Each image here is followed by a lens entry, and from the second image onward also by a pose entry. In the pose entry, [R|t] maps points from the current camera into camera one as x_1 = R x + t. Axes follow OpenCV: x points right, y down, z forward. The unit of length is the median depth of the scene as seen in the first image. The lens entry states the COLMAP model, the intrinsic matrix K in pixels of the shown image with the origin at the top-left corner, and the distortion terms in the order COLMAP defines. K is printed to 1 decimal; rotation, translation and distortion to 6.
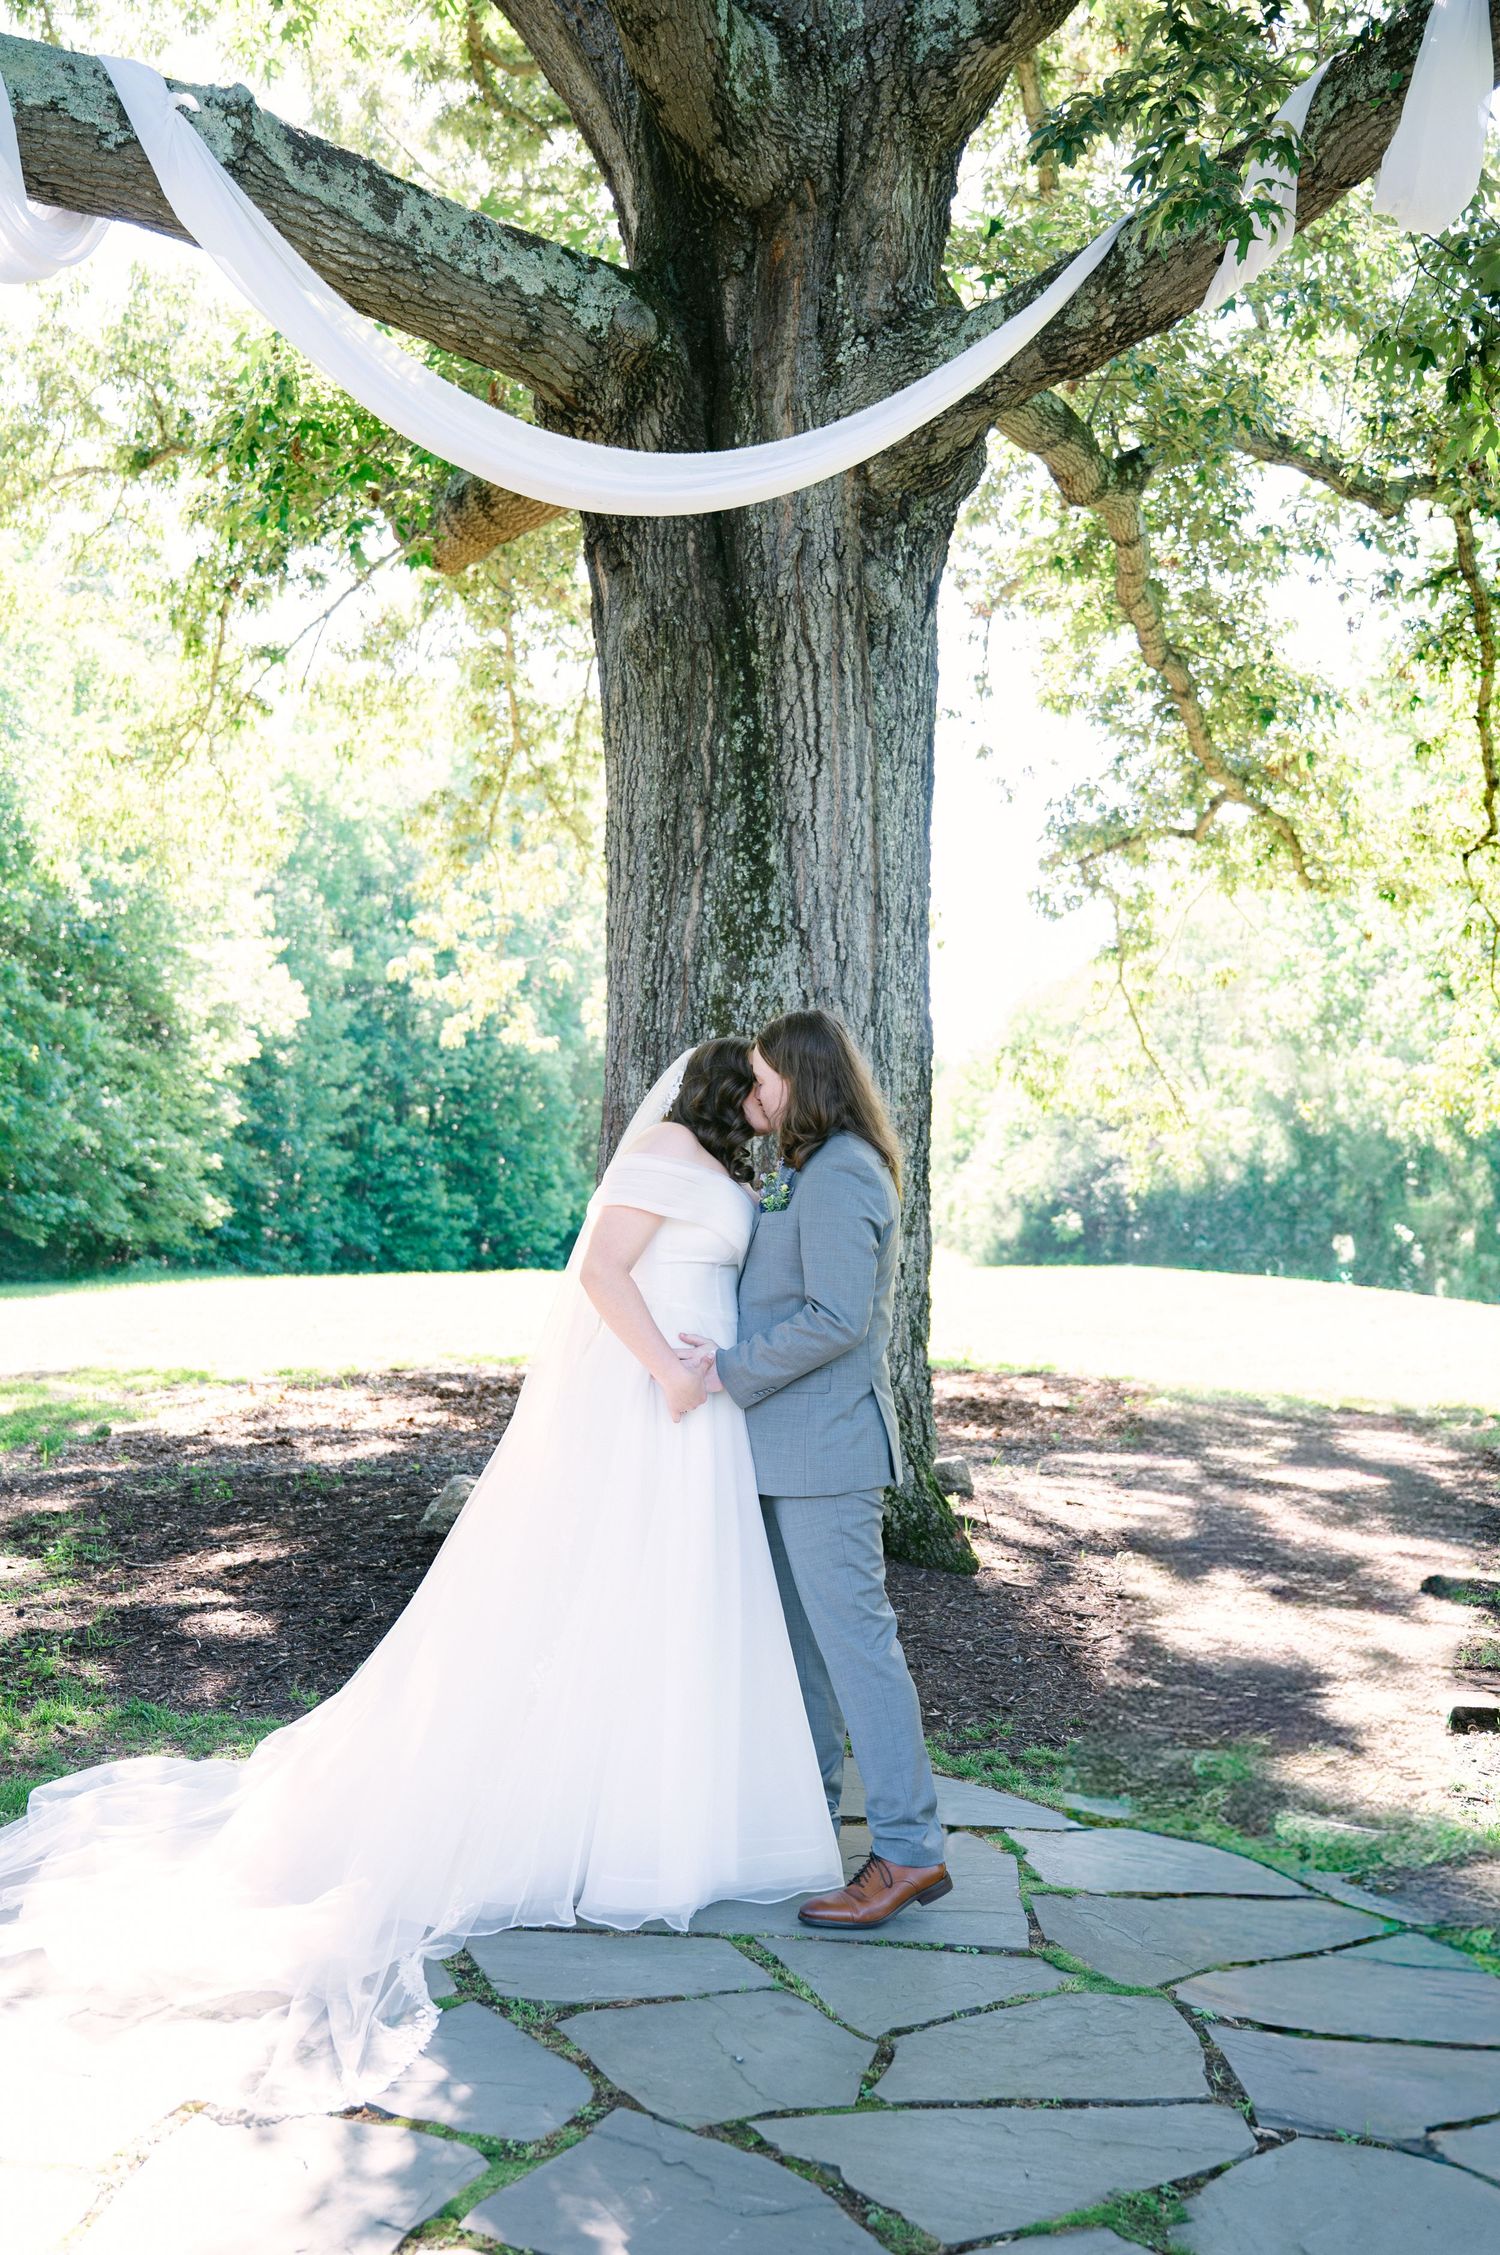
lens RADIAL K [[1929.2, 0, 750.1], [0, 1929.2, 1127.7], [0, 0, 1]] dist [0.001546, 0.000278]
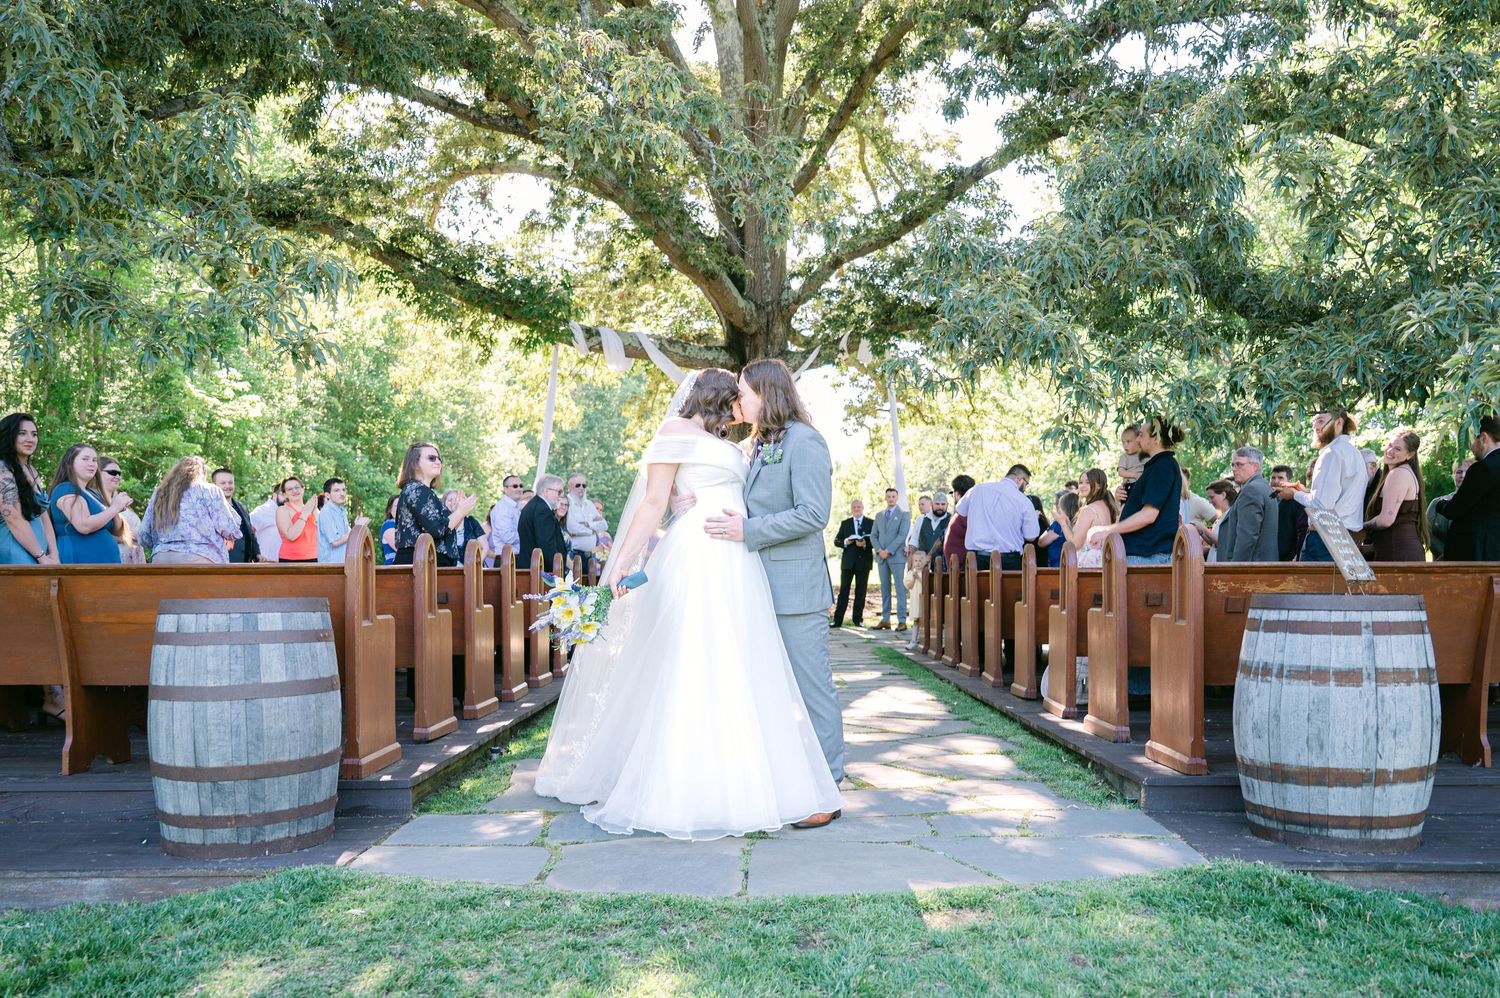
lens RADIAL K [[1032.9, 0, 749.9], [0, 1032.9, 500.9], [0, 0, 1]] dist [-0.000324, -0.000005]
pose [[0.998373, -0.056269, 0.009193, -0.019254], [0.056286, 0.998413, -0.001572, -0.014011], [-0.009090, 0.002087, 0.999957, -0.644419]]
